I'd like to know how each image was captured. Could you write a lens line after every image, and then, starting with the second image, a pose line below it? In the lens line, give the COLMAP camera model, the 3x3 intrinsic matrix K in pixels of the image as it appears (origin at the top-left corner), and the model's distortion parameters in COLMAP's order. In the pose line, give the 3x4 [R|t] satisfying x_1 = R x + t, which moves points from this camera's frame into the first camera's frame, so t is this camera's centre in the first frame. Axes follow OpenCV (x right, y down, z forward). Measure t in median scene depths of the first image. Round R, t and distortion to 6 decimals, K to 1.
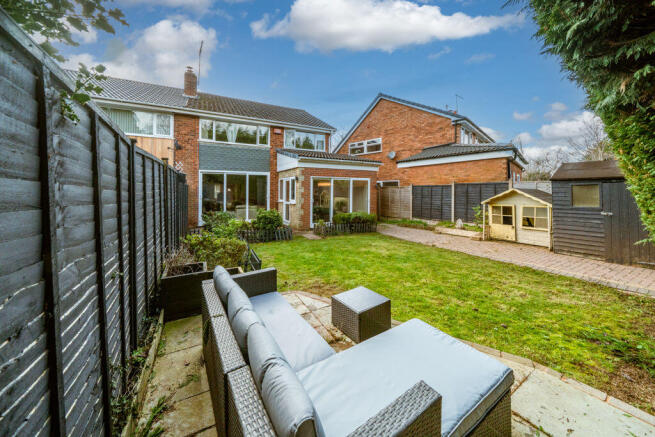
lens RADIAL K [[223.6, 0, 324.0], [0, 223.6, 197.0], [0, 0, 1]] dist [-0.000138, -0.000012]
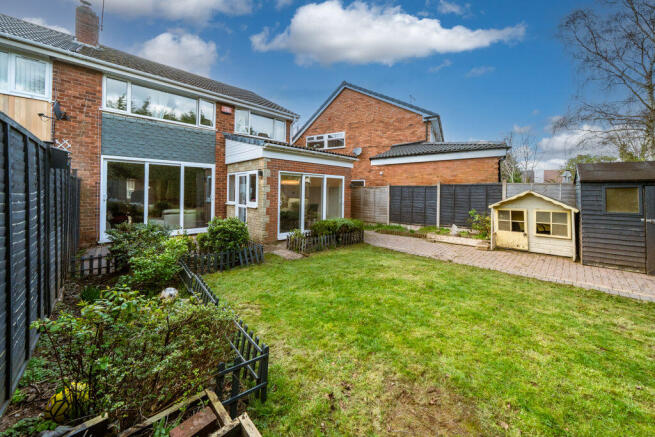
lens RADIAL K [[230.5, 0, 313.9], [0, 230.5, 197.0], [0, 0, 1]] dist [-0.001572, -0.000105]
pose [[0.972046, 0.006440, 0.234702, -0.110038], [-0.006196, 0.999979, -0.001777, -0.003794], [-0.234708, 0.000273, 0.972066, 0.197073]]
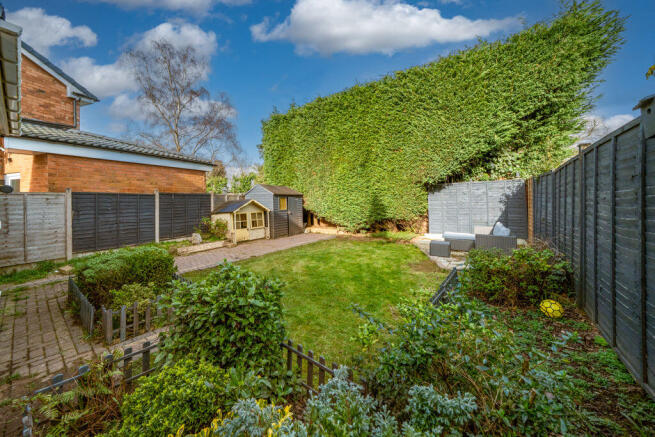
lens RADIAL K [[231.2, 0, 330.5], [0, 231.2, 191.7], [0, 0, 1]] dist [-0.000515, -0.000046]
pose [[-0.427243, 0.044209, 0.903055, -0.357821], [0.033961, 0.998884, -0.032833, -0.014032], [-0.903499, 0.016641, -0.428268, 0.712455]]
